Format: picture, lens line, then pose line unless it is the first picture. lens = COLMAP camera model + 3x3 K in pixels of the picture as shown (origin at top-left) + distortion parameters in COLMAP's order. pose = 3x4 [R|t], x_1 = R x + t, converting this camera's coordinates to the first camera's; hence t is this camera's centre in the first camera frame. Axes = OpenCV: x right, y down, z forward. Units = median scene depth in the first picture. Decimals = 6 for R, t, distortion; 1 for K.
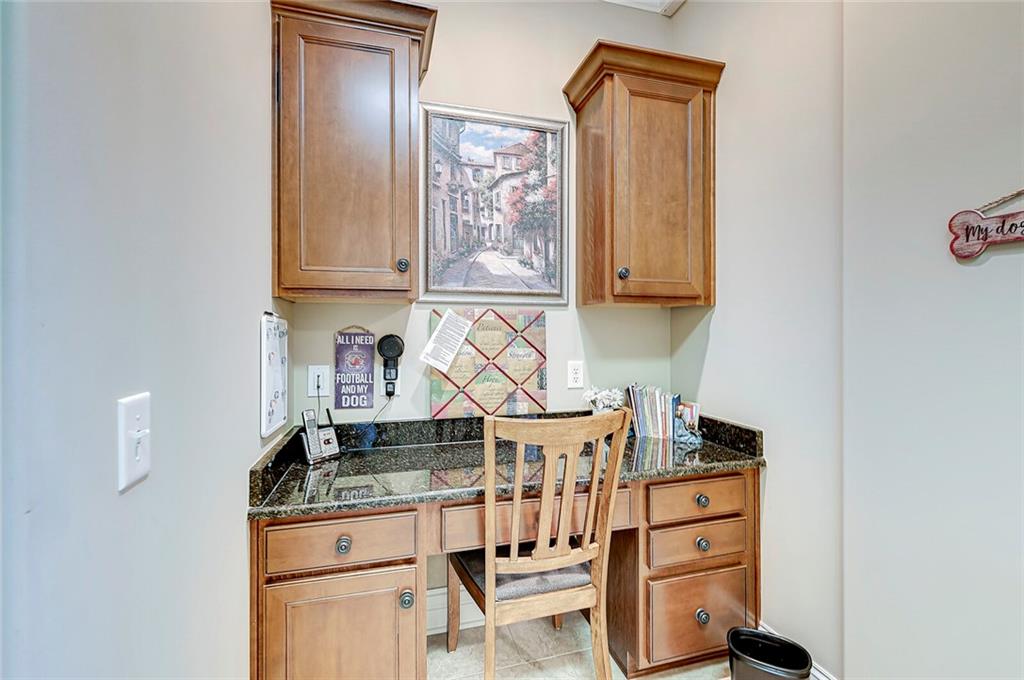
lens RADIAL K [[442.2, 0, 511.0], [0, 442.2, 331.4], [0, 0, 1]] dist [-0.002421, -0.000073]
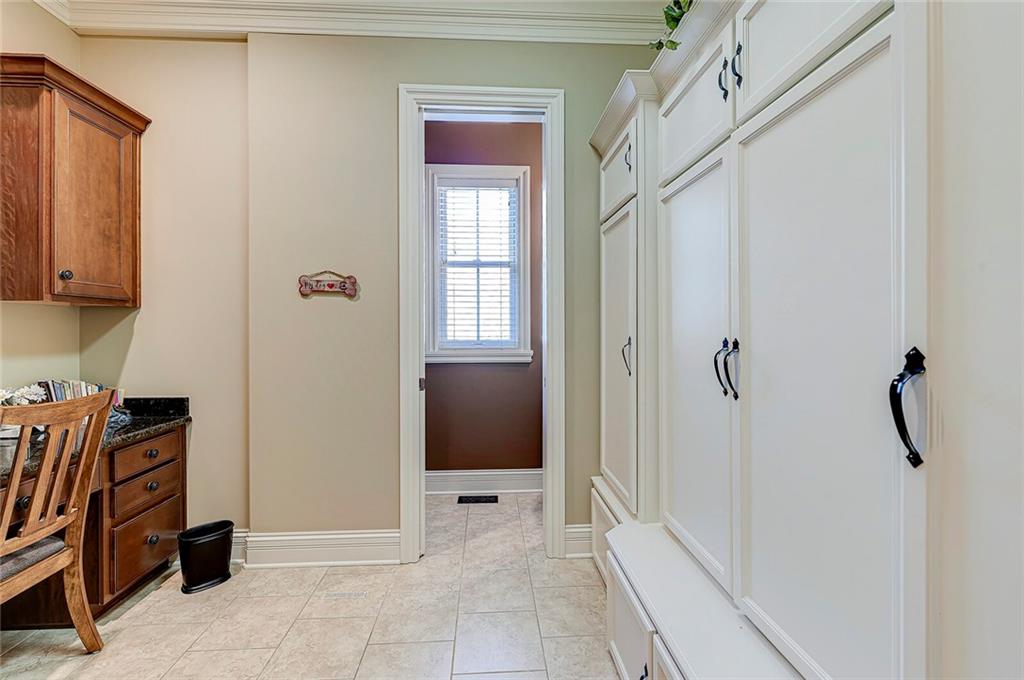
lens RADIAL K [[442.2, 0, 510.6], [0, 442.2, 330.8], [0, 0, 1]] dist [-0.002421, -0.000073]
pose [[0.219203, -0.006058, 0.975661, -0.562696], [0.001672, 0.999982, 0.005834, 0.002787], [-0.975678, 0.000352, 0.219209, -0.314890]]
